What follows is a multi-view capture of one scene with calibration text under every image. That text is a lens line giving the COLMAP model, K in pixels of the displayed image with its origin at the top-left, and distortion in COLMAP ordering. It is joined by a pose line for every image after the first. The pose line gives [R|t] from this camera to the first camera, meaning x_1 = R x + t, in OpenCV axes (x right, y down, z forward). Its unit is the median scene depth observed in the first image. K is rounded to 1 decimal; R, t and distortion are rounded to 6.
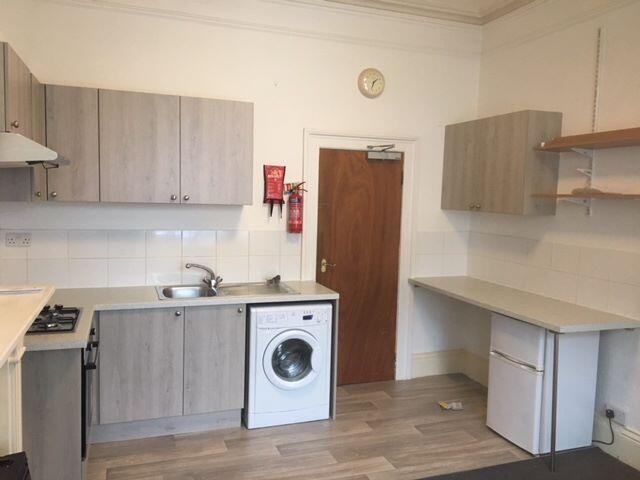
lens RADIAL K [[537.5, 0, 320.0], [0, 537.5, 240.0], [0, 0, 1]] dist [0.094617, -0.152351]
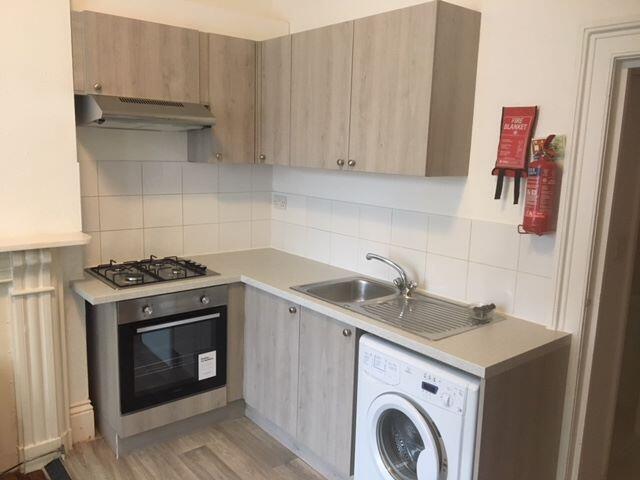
lens RADIAL K [[537.5, 0, 320.0], [0, 537.5, 240.0], [0, 0, 1]] dist [0.094617, -0.152351]
pose [[0.338748, 0.143883, -0.929811, 0.429219], [-0.101097, 0.988083, 0.116069, -0.054929], [0.935430, 0.054683, 0.349257, 0.706939]]
